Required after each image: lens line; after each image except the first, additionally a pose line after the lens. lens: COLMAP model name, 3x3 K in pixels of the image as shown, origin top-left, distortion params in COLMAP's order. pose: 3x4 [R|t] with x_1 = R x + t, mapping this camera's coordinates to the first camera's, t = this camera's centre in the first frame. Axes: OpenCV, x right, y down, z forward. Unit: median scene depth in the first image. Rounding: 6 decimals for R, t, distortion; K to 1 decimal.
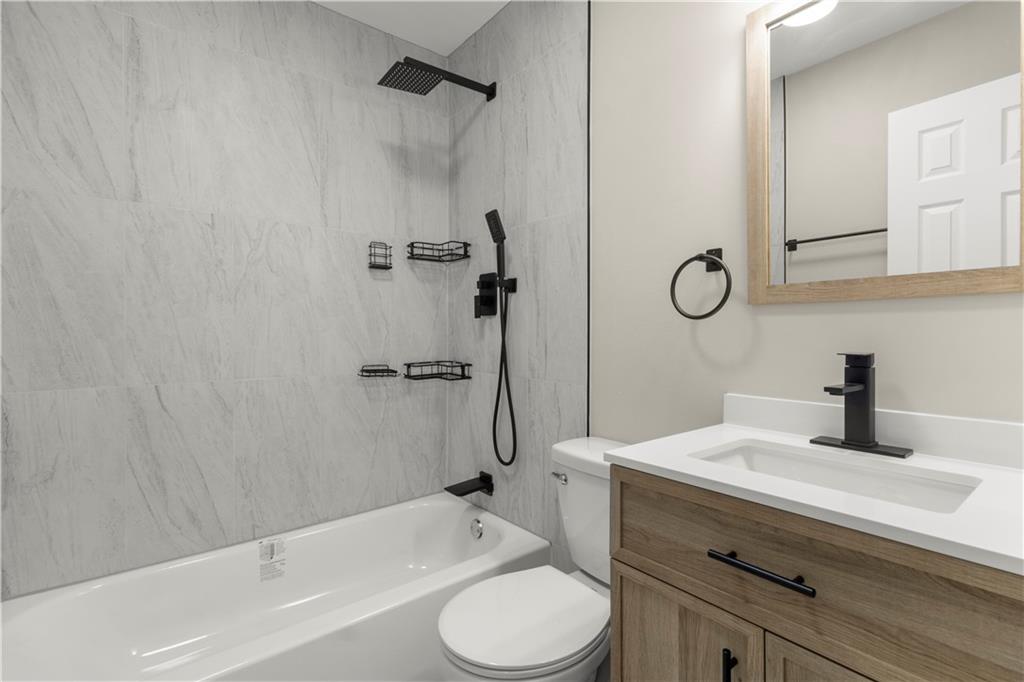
lens RADIAL K [[478.4, 0, 520.1], [0, 478.4, 341.1], [0, 0, 1]] dist [0.003298, 0.000467]
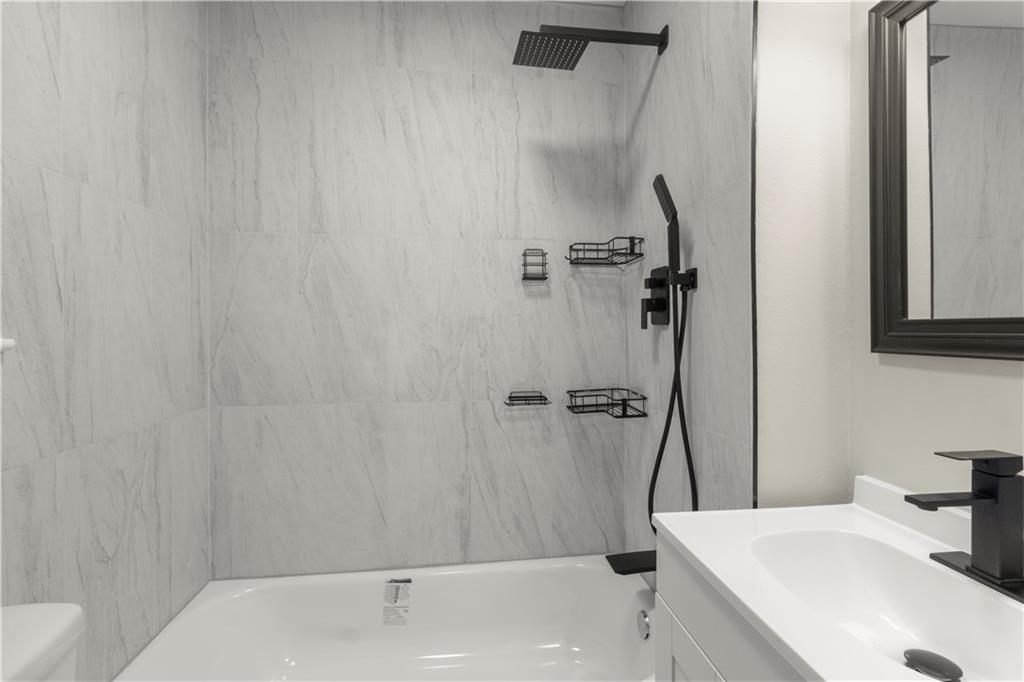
lens RADIAL K [[478.4, 0, 515.6], [0, 478.4, 333.8], [0, 0, 1]] dist [0.003298, 0.000467]
pose [[0.830489, -0.048977, -0.554878, 0.155012], [0.002367, 0.996428, -0.084409, 0.019955], [0.557030, 0.068787, 0.827639, 0.269514]]
